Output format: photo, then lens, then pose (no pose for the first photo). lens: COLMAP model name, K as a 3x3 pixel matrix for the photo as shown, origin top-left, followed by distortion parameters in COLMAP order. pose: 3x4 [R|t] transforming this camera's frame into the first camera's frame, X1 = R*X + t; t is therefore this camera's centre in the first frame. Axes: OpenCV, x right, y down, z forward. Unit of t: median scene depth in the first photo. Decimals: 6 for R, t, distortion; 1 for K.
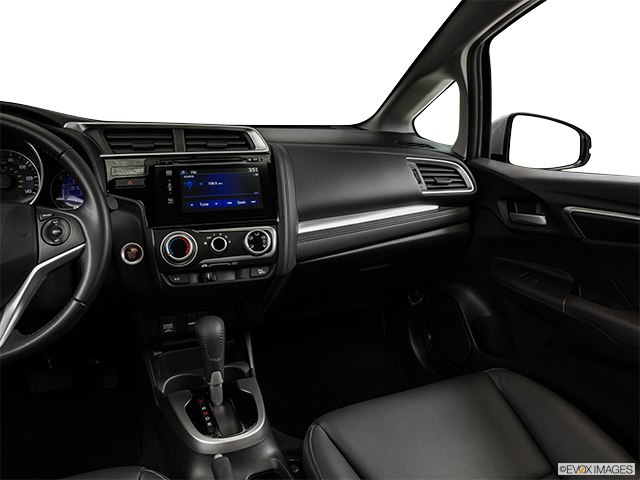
lens RADIAL K [[499.3, 0, 336.7], [0, 499.3, 238.5], [0, 0, 1]] dist [-0.111000, 0.056776]
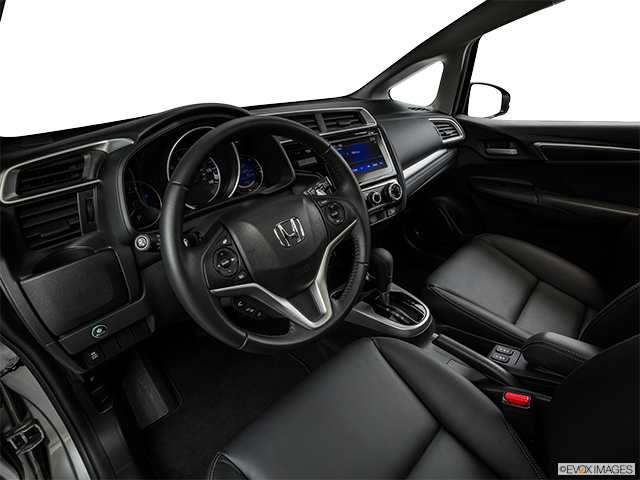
lens RADIAL K [[333.6, 0, 320.0], [0, 333.6, 240.0], [0, 0, 1]] dist [-0.064832, -0.000219]
pose [[0.929857, -0.210161, 0.301991, -0.654200], [0.139749, 0.961035, 0.238500, -0.114222], [-0.340348, -0.179568, 0.922995, 0.158811]]
